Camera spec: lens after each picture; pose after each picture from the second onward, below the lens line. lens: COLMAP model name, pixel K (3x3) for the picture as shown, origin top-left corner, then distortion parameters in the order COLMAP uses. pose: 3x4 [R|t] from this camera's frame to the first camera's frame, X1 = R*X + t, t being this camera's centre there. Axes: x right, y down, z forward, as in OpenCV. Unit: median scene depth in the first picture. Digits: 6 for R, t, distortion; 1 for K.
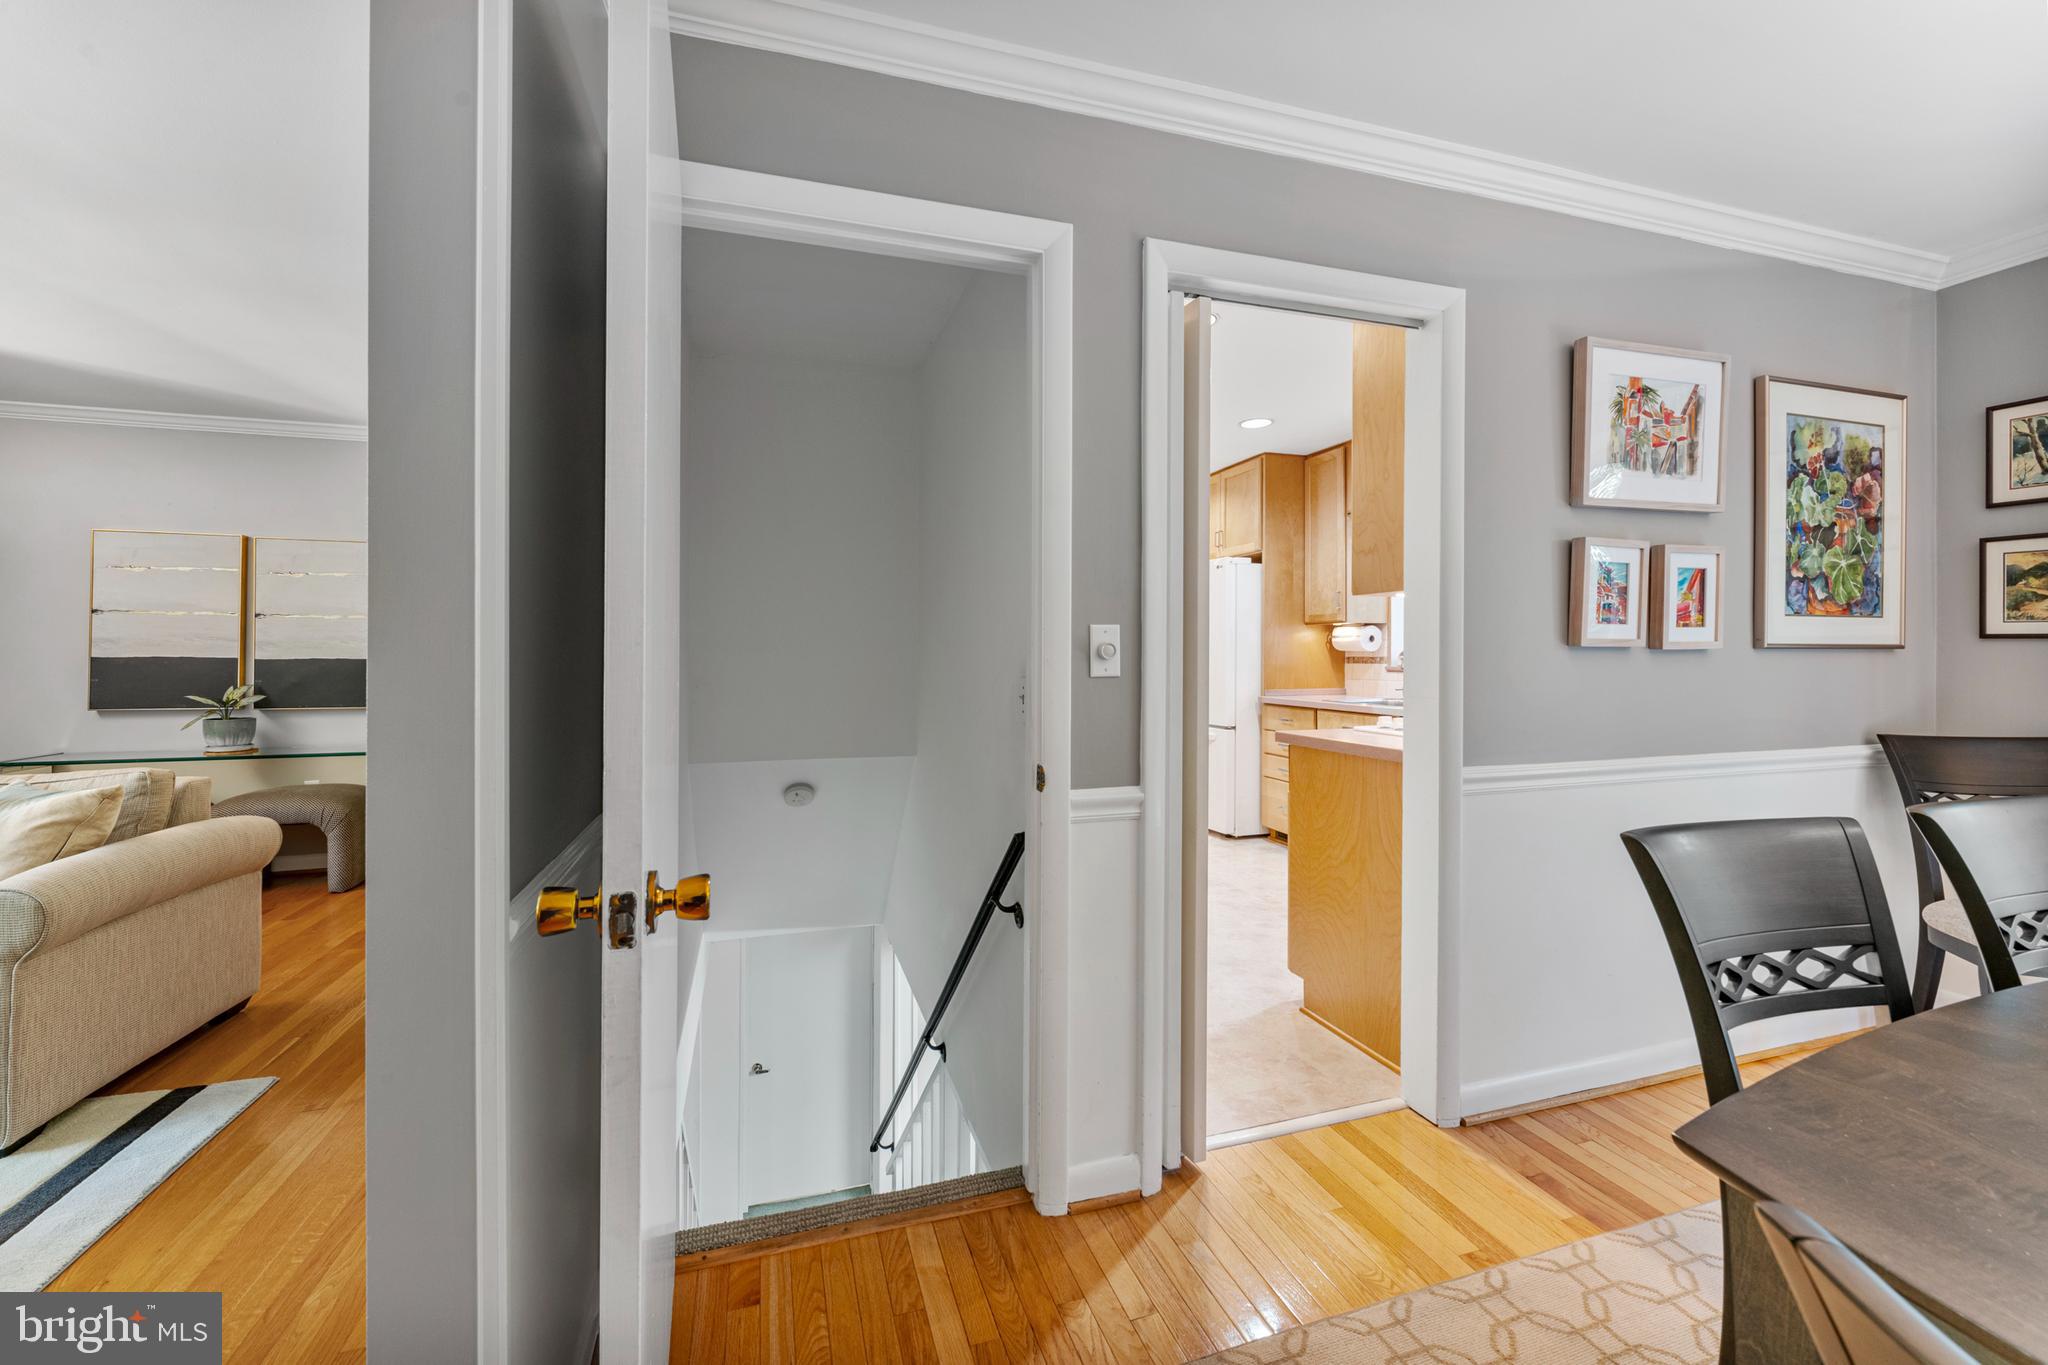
lens RADIAL K [[825.6, 0, 1025.9], [0, 825.6, 652.2], [0, 0, 1]] dist [0.002307, 0.000535]
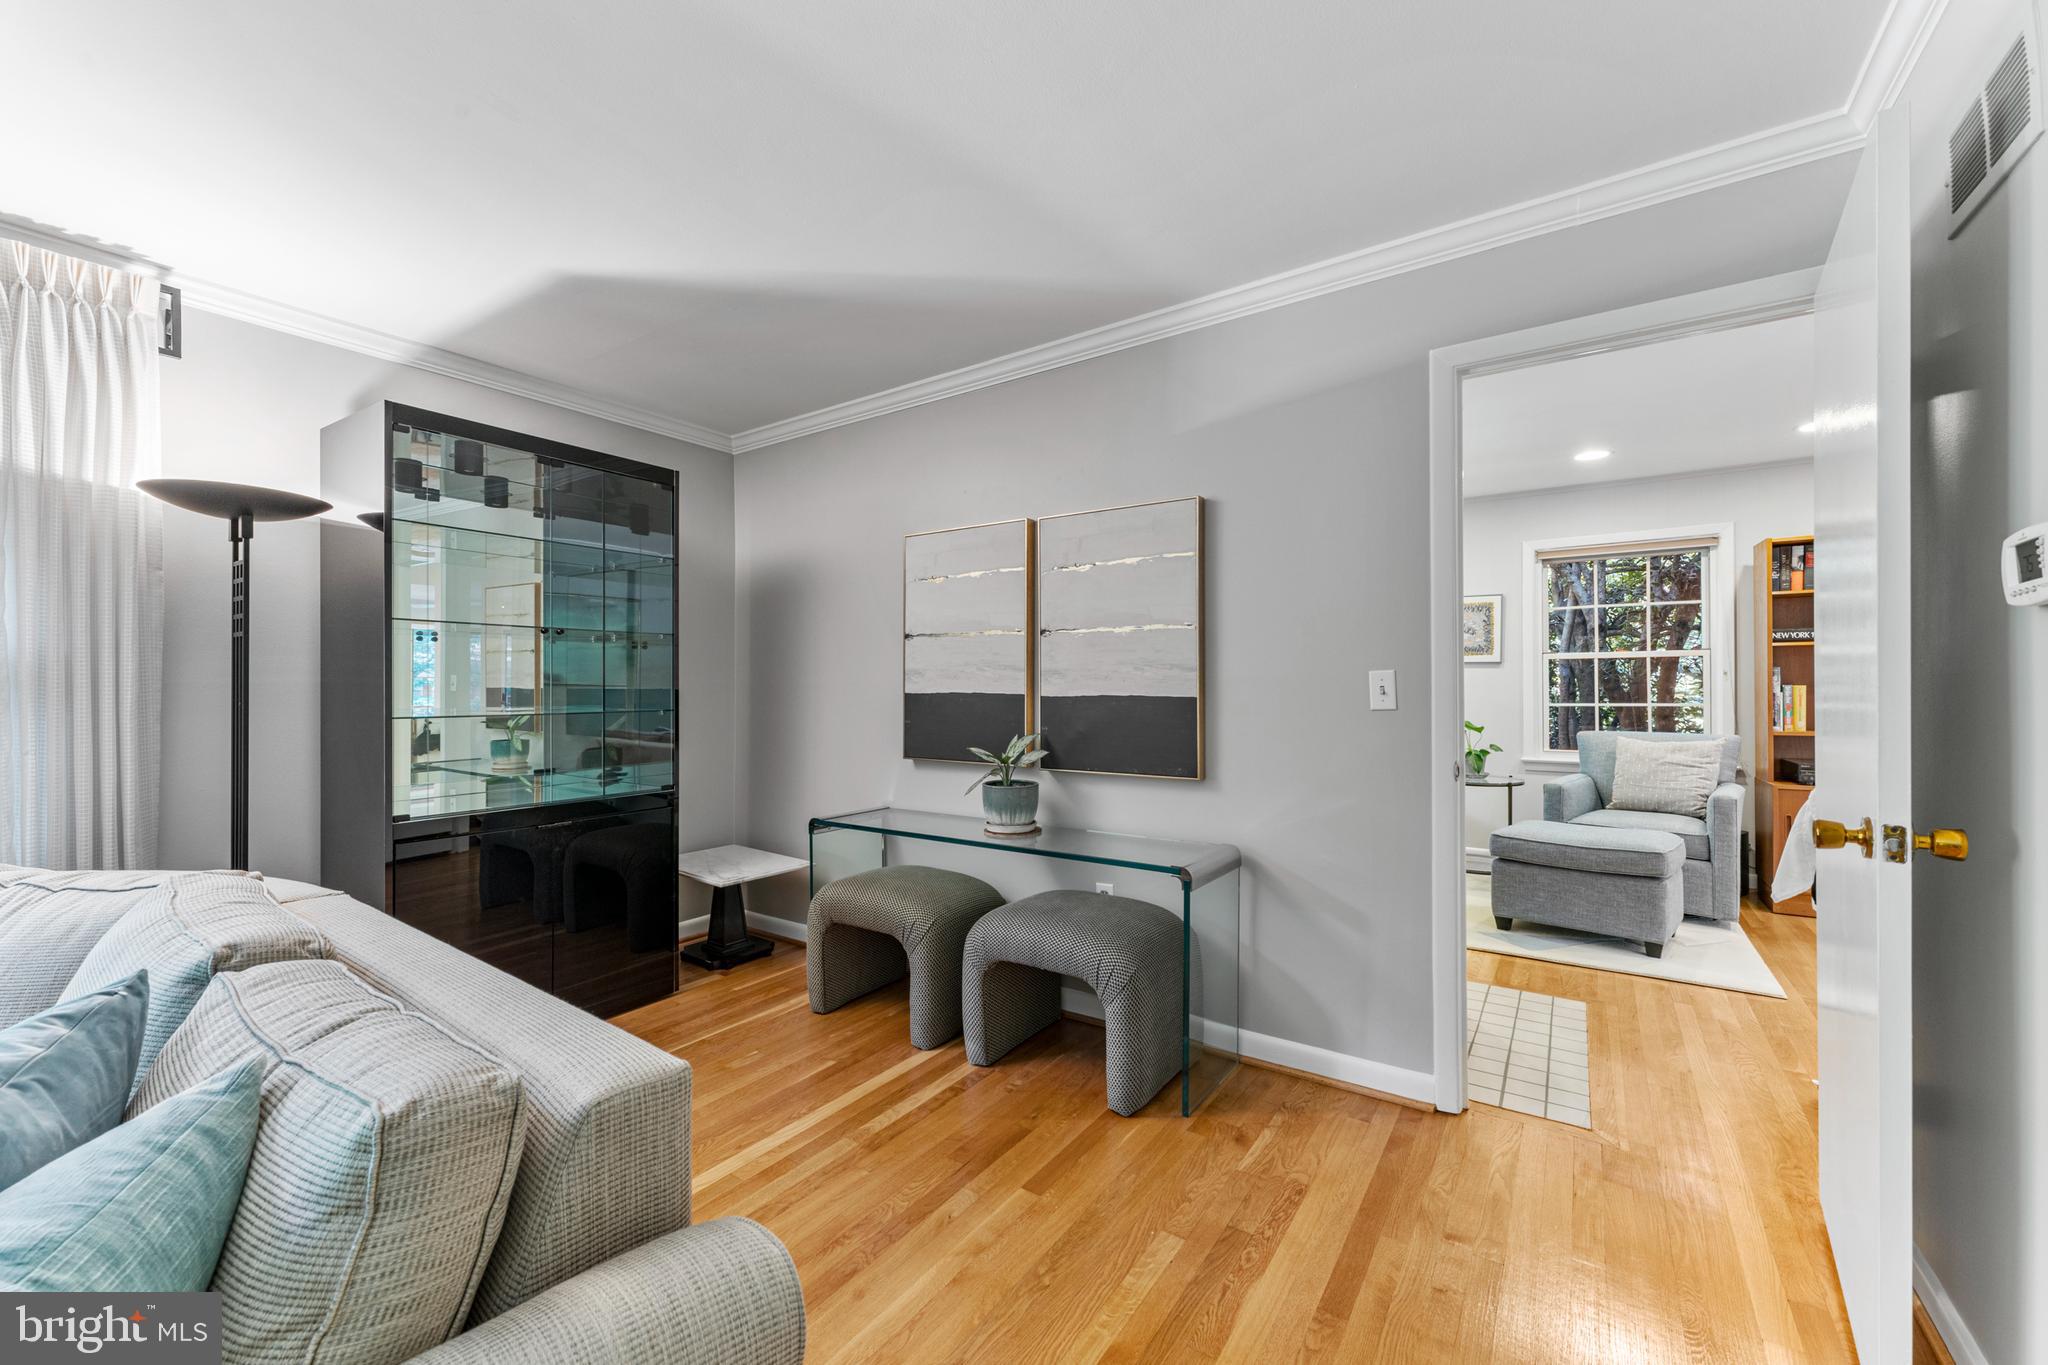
lens RADIAL K [[825.6, 0, 1008.7], [0, 825.6, 686.1], [0, 0, 1]] dist [0.002307, 0.000535]
pose [[0.604493, -0.005165, -0.796594, -0.744227], [0.009368, 0.999956, 0.000624, -0.001208], [0.796555, -0.007840, 0.604515, 1.046369]]
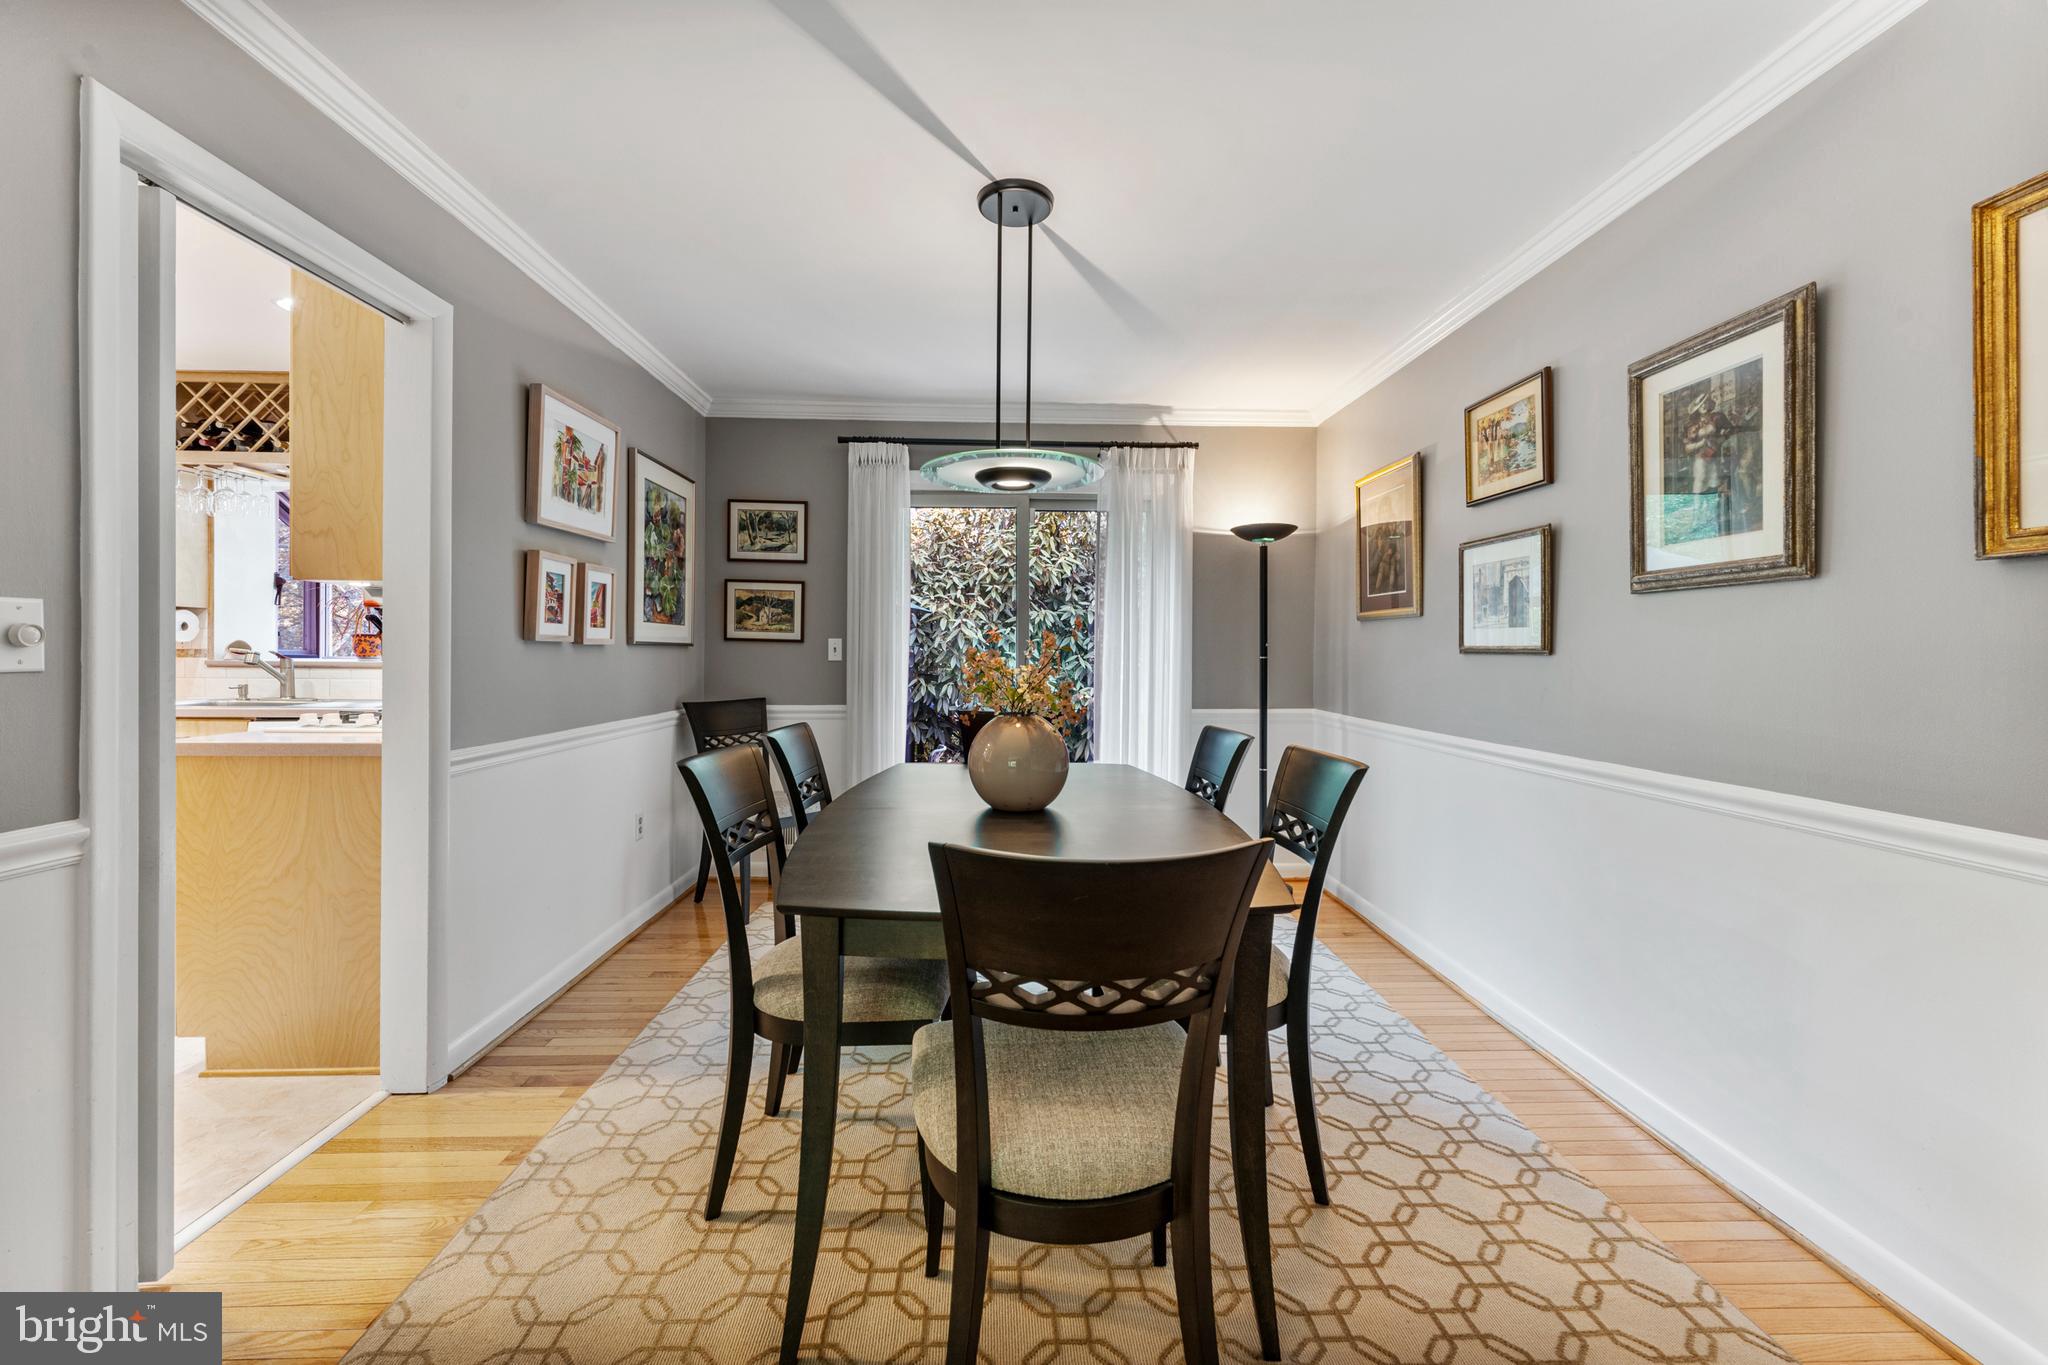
lens RADIAL K [[825.6, 0, 1016.8], [0, 825.6, 663.4], [0, 0, 1]] dist [0.002307, 0.000535]
pose [[0.283859, -0.008216, 0.958831, -0.267528], [-0.010415, 0.999878, 0.011651, 0.004238], [-0.958810, -0.013293, 0.283739, -0.011429]]
